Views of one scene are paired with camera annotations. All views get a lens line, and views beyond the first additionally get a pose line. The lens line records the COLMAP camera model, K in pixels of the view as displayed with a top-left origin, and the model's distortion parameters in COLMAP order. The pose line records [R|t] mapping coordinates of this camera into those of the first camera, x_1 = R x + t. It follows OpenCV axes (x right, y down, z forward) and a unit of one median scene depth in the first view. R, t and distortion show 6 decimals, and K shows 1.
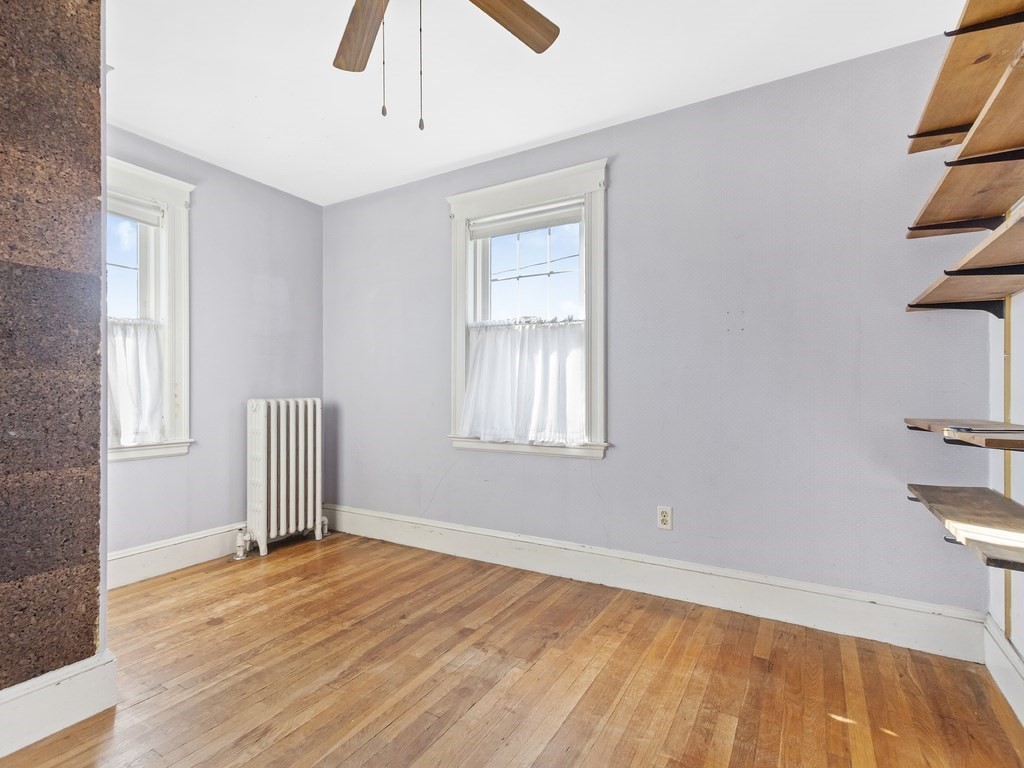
lens RADIAL K [[507.2, 0, 509.1], [0, 507.2, 394.5], [0, 0, 1]] dist [0.005986, -0.000784]
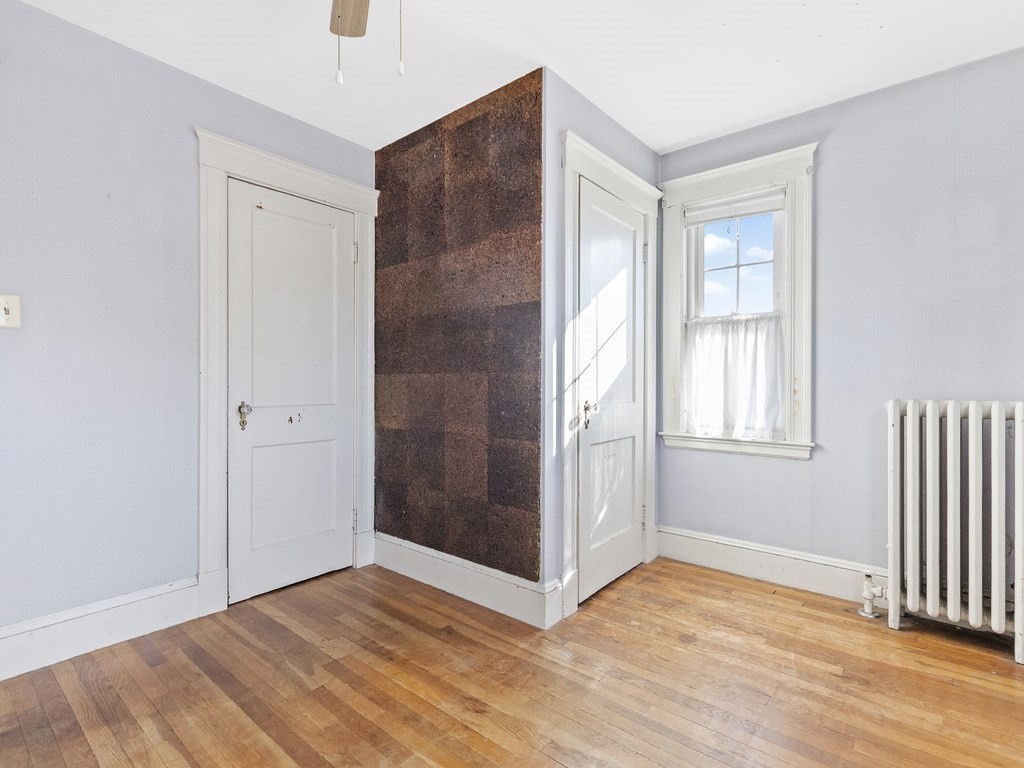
lens RADIAL K [[508.1, 0, 530.7], [0, 508.1, 381.5], [0, 0, 1]] dist [0.012869, -0.000359]
pose [[-0.149001, 0.003527, -0.988831, 0.313223], [-0.009984, 0.999937, 0.005071, -0.016395], [0.988787, 0.010628, -0.148957, 0.711910]]
